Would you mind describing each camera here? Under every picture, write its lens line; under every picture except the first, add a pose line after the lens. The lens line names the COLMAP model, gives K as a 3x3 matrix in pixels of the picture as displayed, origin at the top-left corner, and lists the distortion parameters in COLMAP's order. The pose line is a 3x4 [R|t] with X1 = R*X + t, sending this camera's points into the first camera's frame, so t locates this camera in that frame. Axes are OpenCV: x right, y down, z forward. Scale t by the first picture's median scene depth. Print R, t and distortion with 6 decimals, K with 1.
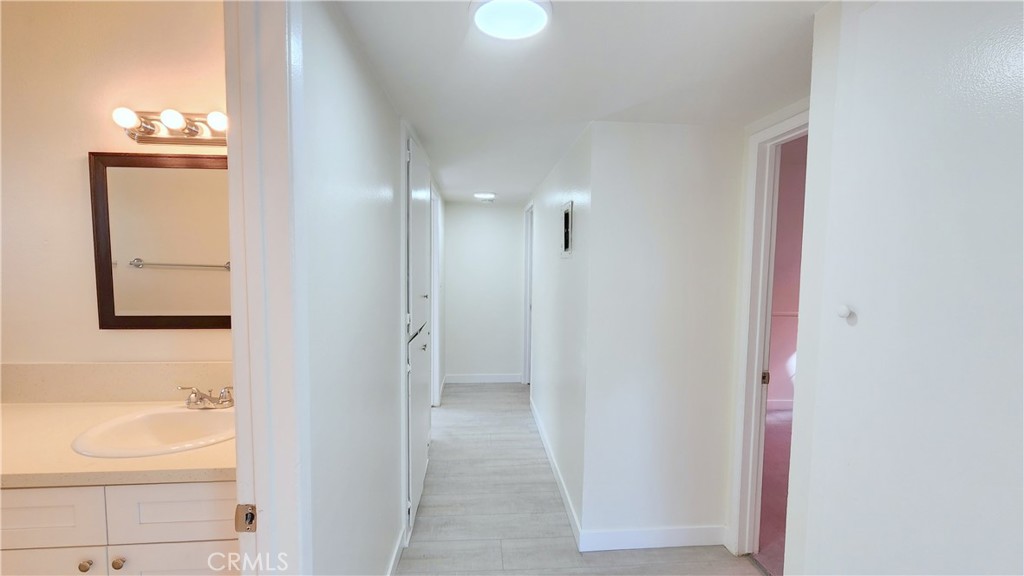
lens RADIAL K [[431.9, 0, 512.0], [0, 431.9, 288.0], [0, 0, 1]] dist [-0.000683, -0.000120]
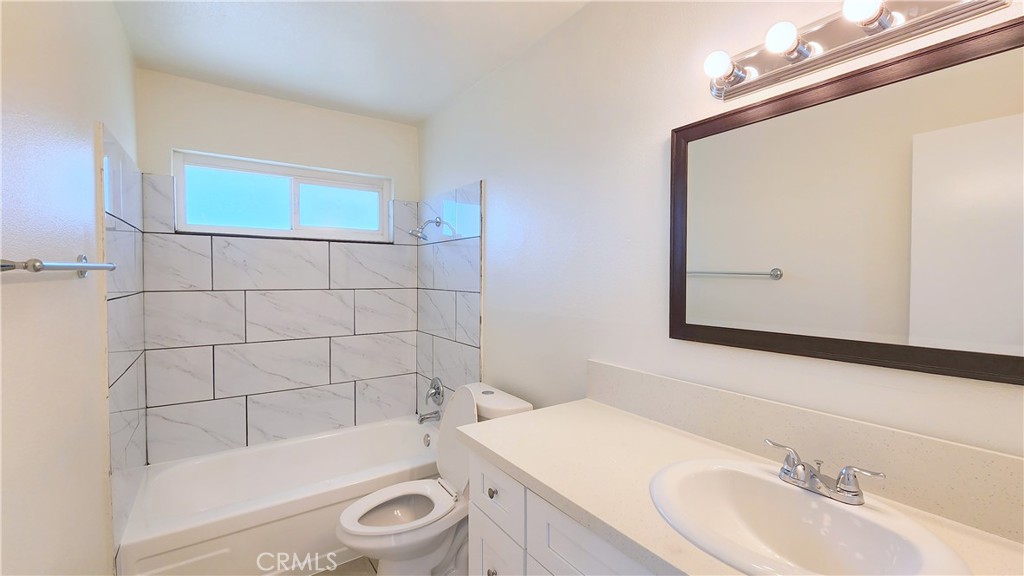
lens RADIAL K [[431.9, 0, 512.0], [0, 431.9, 288.0], [0, 0, 1]] dist [-0.000683, -0.000120]
pose [[0.504221, 0.017648, -0.863394, -0.393096], [-0.053177, 0.998528, -0.010645, 0.023397], [0.861936, 0.051280, 0.504417, 0.309465]]
